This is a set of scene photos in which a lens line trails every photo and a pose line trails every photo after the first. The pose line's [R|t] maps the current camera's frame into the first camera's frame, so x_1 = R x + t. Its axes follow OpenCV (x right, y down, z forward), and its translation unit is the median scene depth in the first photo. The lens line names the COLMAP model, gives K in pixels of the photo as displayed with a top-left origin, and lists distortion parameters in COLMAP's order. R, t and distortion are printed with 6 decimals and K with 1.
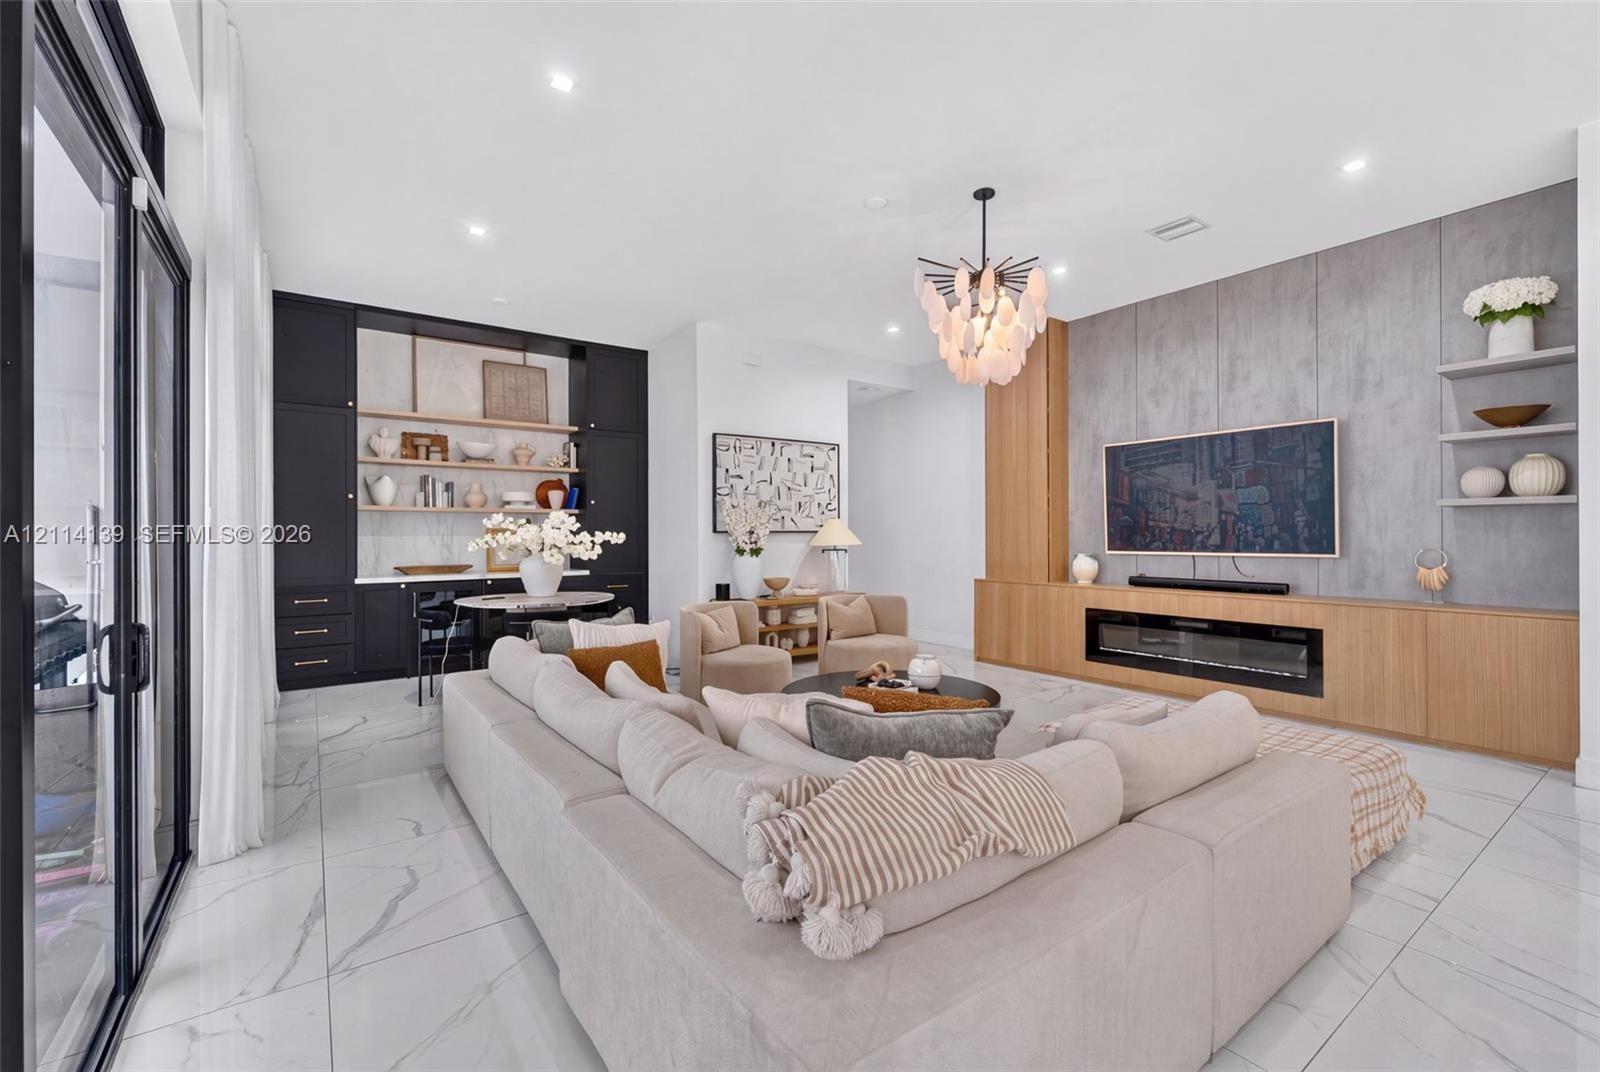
lens RADIAL K [[660.2, 0, 775.7], [0, 660.2, 534.5], [0, 0, 1]] dist [0.000308, 0.000121]
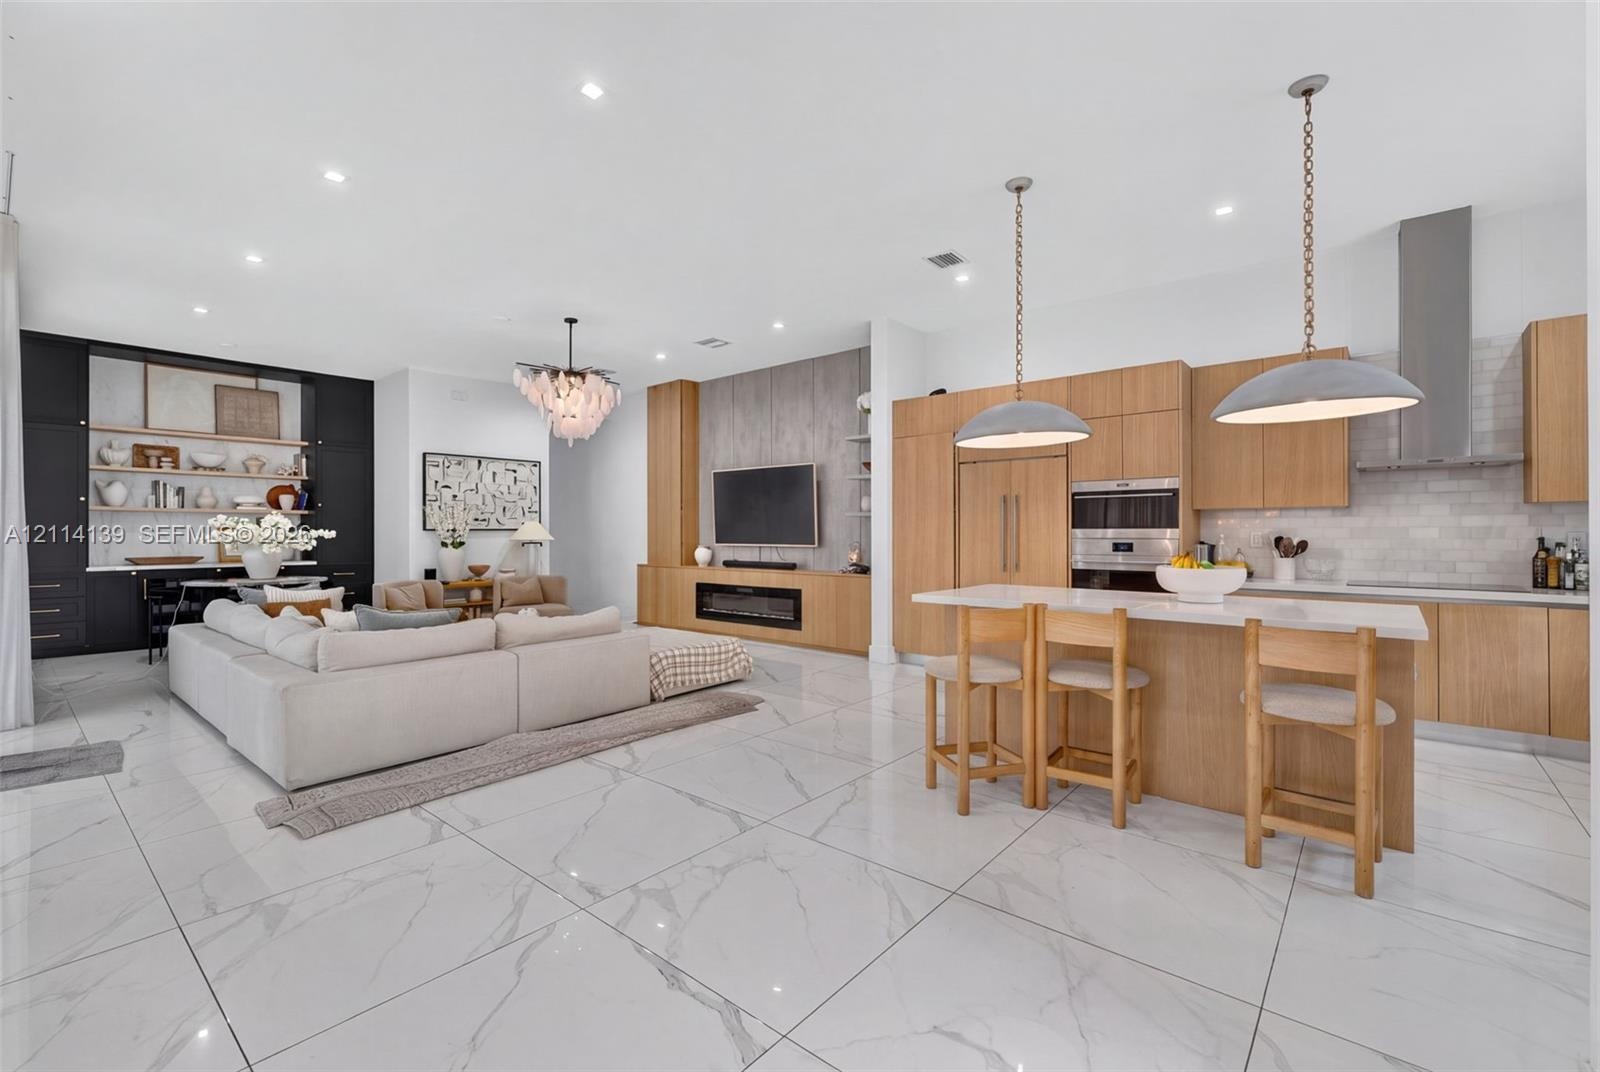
lens RADIAL K [[689.1, 0, 789.8], [0, 689.1, 530.2], [0, 0, 1]] dist [-0.002149, -0.000603]
pose [[0.967986, 0.003179, 0.250984, 0.268198], [-0.002378, 0.999991, -0.003491, 0.000371], [-0.250993, 0.002782, 0.967985, -0.494189]]
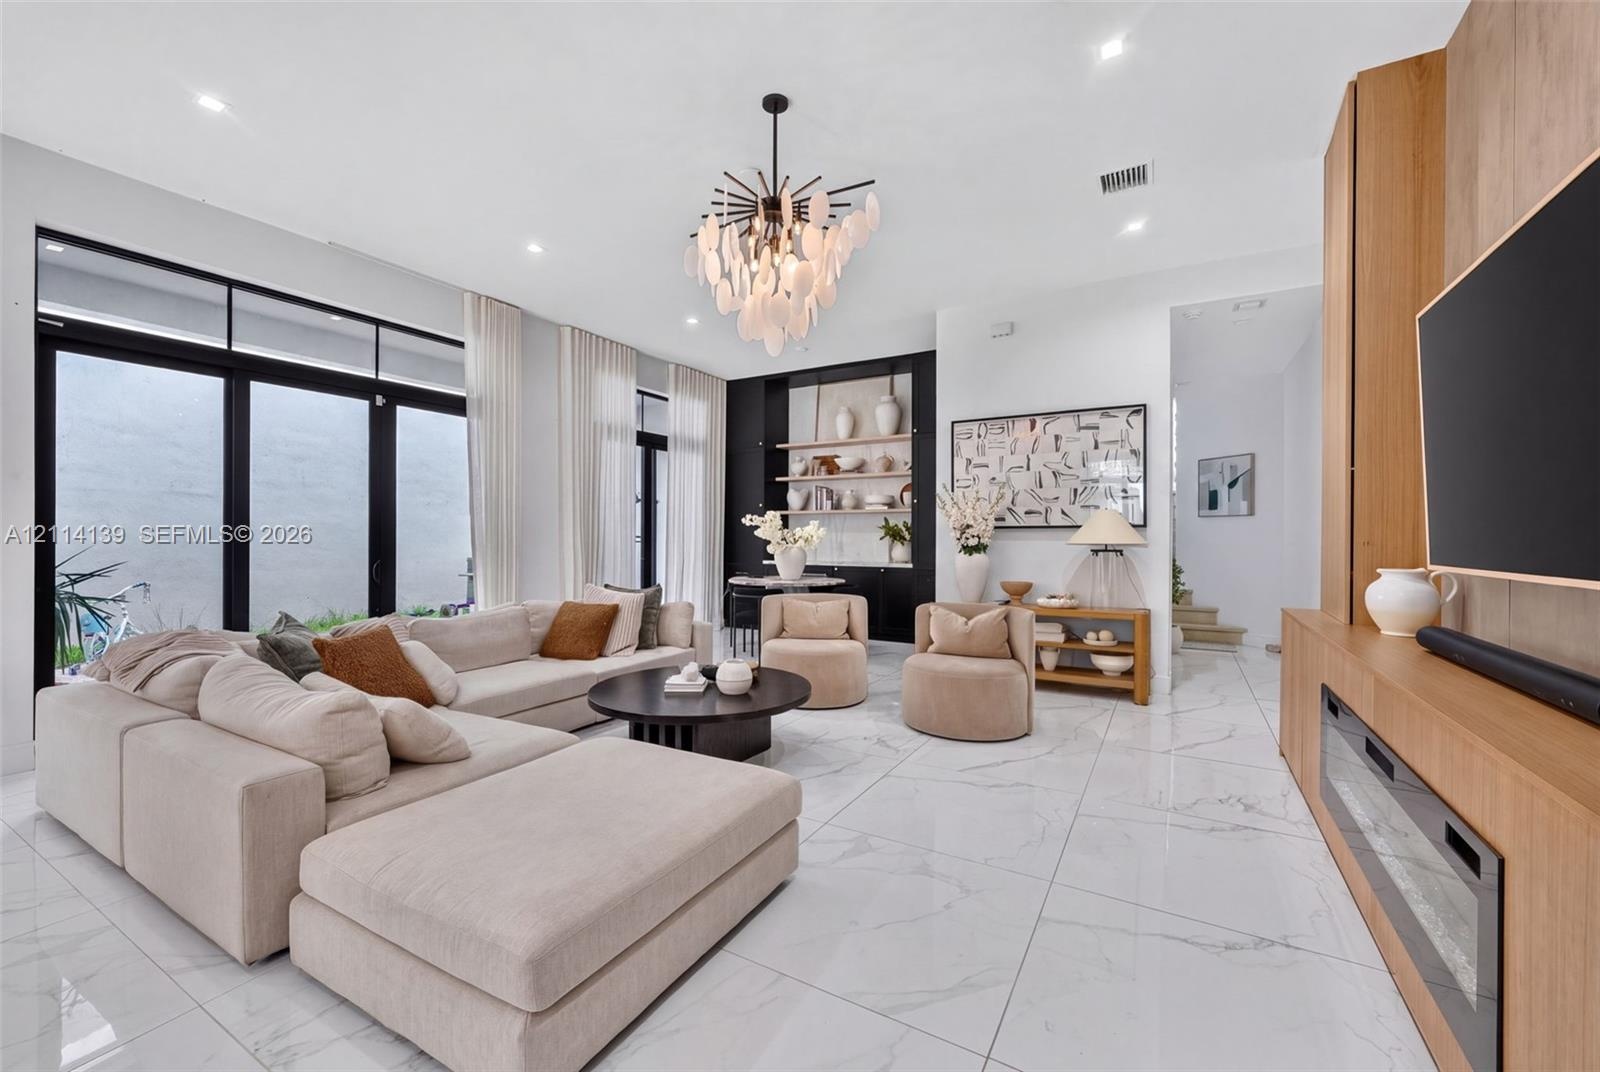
lens RADIAL K [[646.9, 0, 799.1], [0, 646.9, 533.5], [0, 0, 1]] dist [-0.000323, 0.000031]
pose [[0.417583, 0.002526, -0.908635, 0.672280], [-0.001501, 0.999997, 0.002090, 0.003255], [0.908638, 0.000491, 0.417585, 0.425458]]
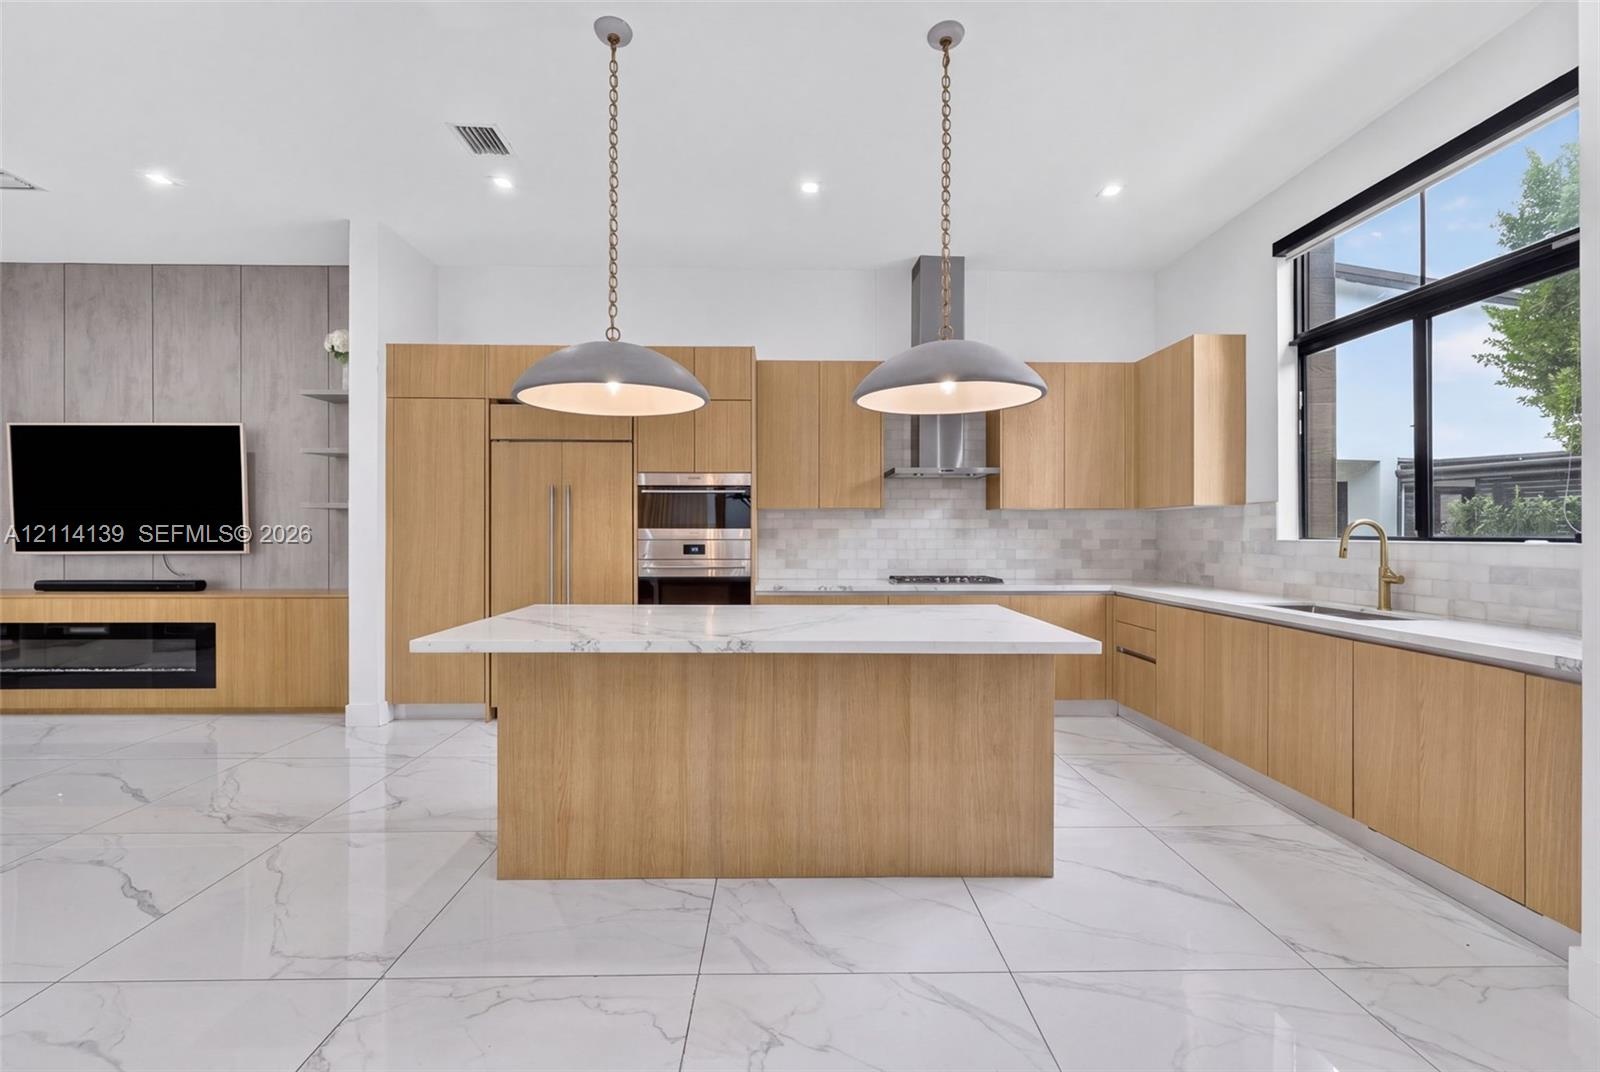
lens RADIAL K [[645.6, 0, 795.5], [0, 645.6, 529.2], [0, 0, 1]] dist [-0.000375, 0.000154]
pose [[0.554434, 0.007873, 0.832191, 0.356975], [-0.002707, 0.999967, -0.007657, 0.000413], [-0.832223, 0.001992, 0.554437, -0.251739]]
